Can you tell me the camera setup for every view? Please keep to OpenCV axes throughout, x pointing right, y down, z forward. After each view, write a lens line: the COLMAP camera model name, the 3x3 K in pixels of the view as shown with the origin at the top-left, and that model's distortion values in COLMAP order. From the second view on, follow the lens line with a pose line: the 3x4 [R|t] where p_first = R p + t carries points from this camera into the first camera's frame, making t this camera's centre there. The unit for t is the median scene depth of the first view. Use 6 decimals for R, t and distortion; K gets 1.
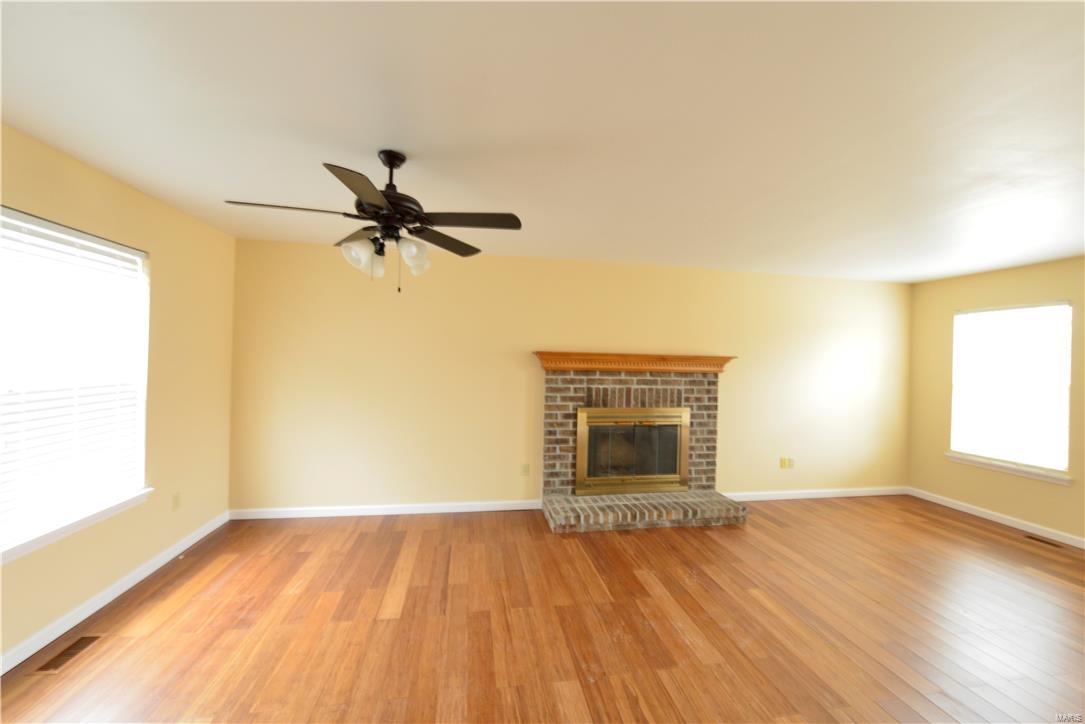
lens RADIAL K [[428.7, 0, 542.1], [0, 428.7, 358.6], [0, 0, 1]] dist [-0.010204, -0.000328]
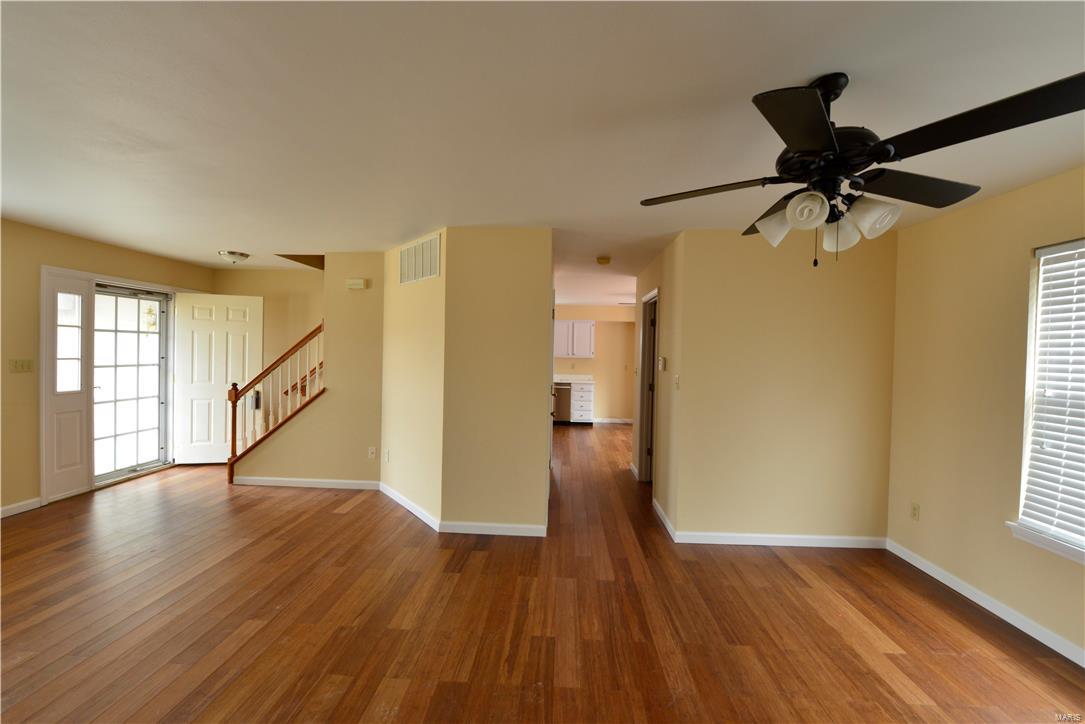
lens RADIAL K [[428.7, 0, 542.1], [0, 428.7, 359.0], [0, 0, 1]] dist [-0.010204, -0.000328]
pose [[-0.975792, -0.048760, 0.213194, -0.026786], [-0.045280, 0.998750, 0.021176, 0.001830], [-0.213960, 0.011010, -0.976780, 0.911118]]
